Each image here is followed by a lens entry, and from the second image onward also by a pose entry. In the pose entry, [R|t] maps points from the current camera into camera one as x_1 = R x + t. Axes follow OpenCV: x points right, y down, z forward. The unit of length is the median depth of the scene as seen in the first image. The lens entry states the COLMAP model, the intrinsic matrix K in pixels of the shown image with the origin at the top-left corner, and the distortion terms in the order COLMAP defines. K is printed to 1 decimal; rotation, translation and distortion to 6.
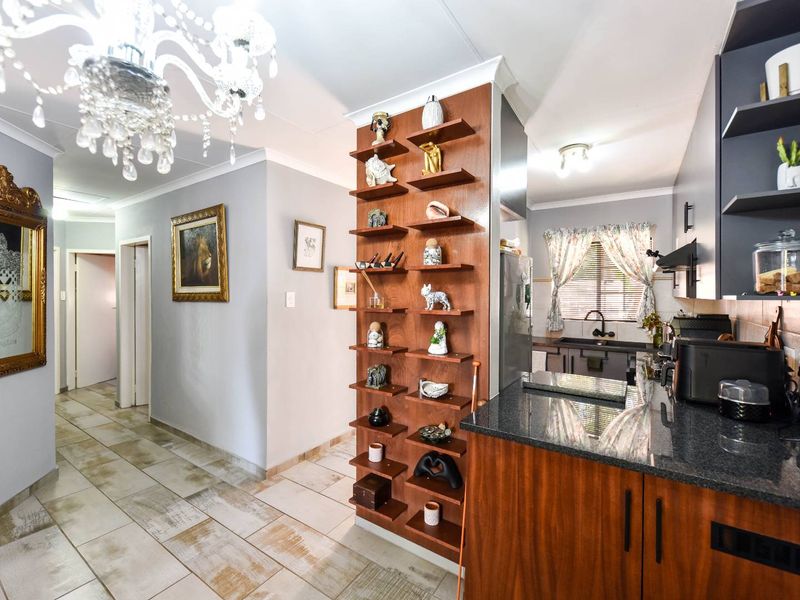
lens RADIAL K [[340.0, 0, 400.0], [0, 340.0, 300.0], [0, 0, 1]] dist [0.000749, 0.000003]
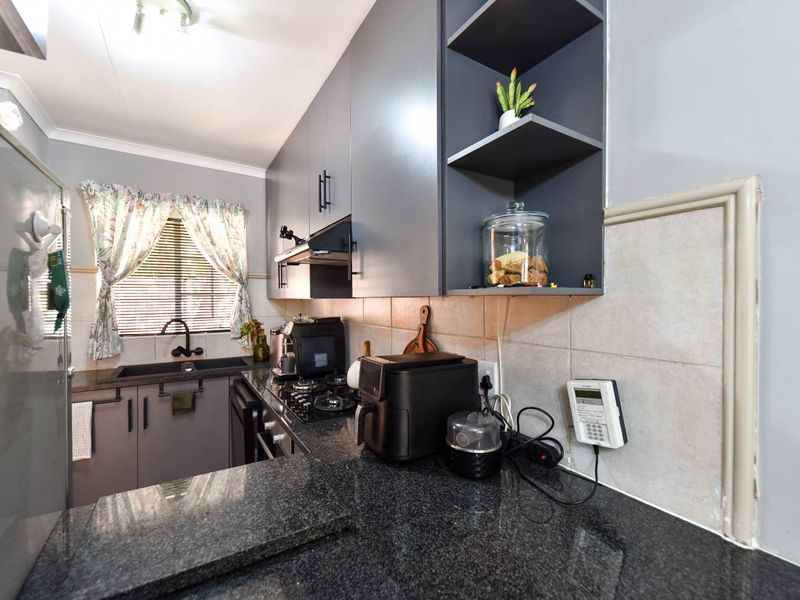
lens RADIAL K [[361.5, 0, 404.9], [0, 361.5, 302.9], [0, 0, 1]] dist [0.002269, -0.000020]
pose [[0.406897, -0.009647, 0.913423, 0.108045], [0.015099, 0.999879, 0.003833, 0.002745], [-0.913349, 0.012232, 0.406993, 0.305645]]
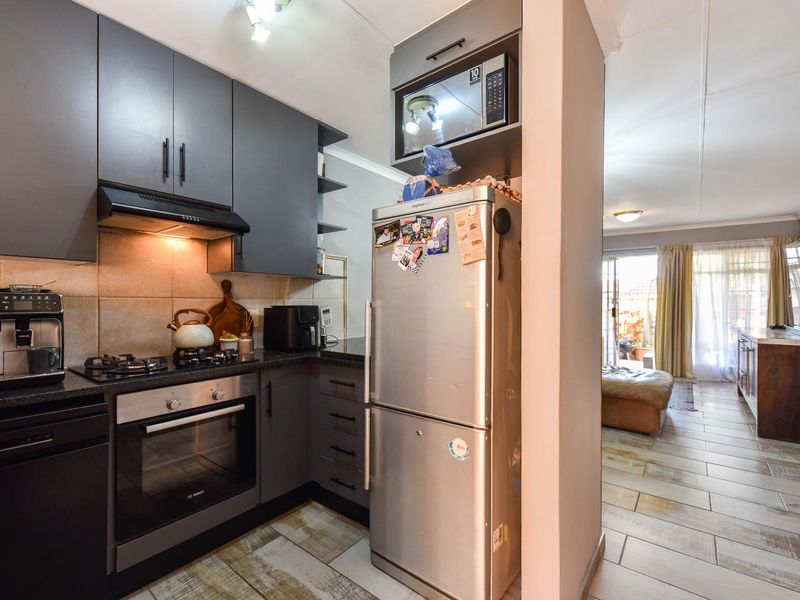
lens RADIAL K [[361.5, 0, 404.9], [0, 361.5, 302.9], [0, 0, 1]] dist [0.002269, -0.000020]
pose [[-0.996897, -0.004253, 0.078608, 0.149785], [-0.003057, 0.999878, 0.015340, 0.034176], [-0.078663, 0.015052, -0.996788, 0.974275]]
